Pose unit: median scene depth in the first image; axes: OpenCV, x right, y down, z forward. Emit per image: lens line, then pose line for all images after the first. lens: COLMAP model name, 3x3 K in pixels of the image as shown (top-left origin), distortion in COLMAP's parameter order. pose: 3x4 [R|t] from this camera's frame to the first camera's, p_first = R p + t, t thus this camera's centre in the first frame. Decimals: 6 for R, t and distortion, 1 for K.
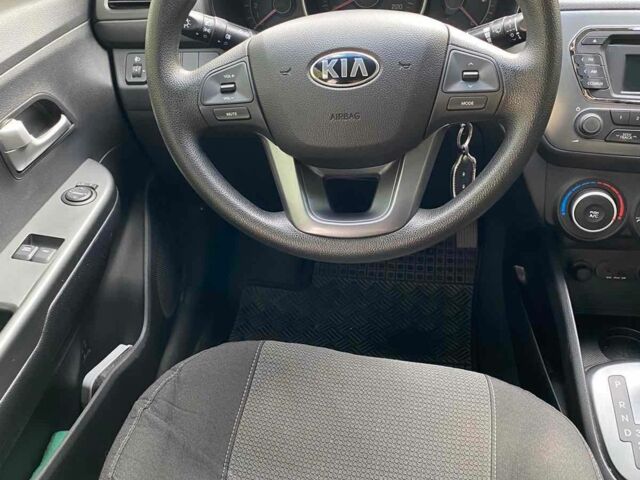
lens RADIAL K [[685.8, 0, 320.0], [0, 685.8, 240.0], [0, 0, 1]] dist [0.153477, -0.430534]
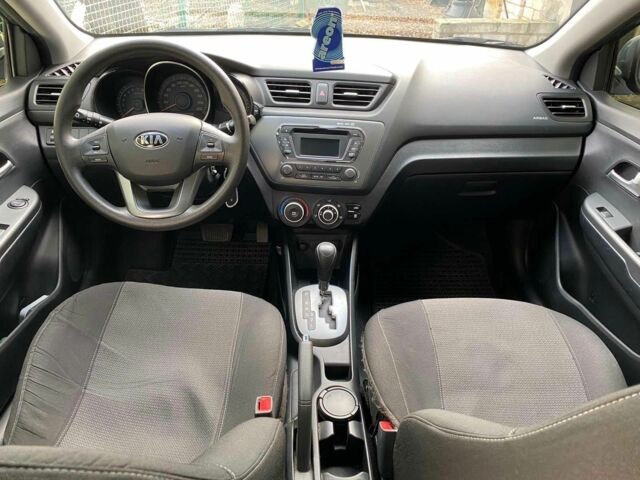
lens RADIAL K [[493.8, 0, 320.0], [0, 493.8, 240.0], [0, 0, 1]] dist [0.056281, -0.088288]
pose [[0.978039, -0.013823, 0.207965, 0.180758], [0.022914, 0.998881, -0.041366, 0.117228], [-0.207161, 0.045223, 0.977261, -0.508576]]
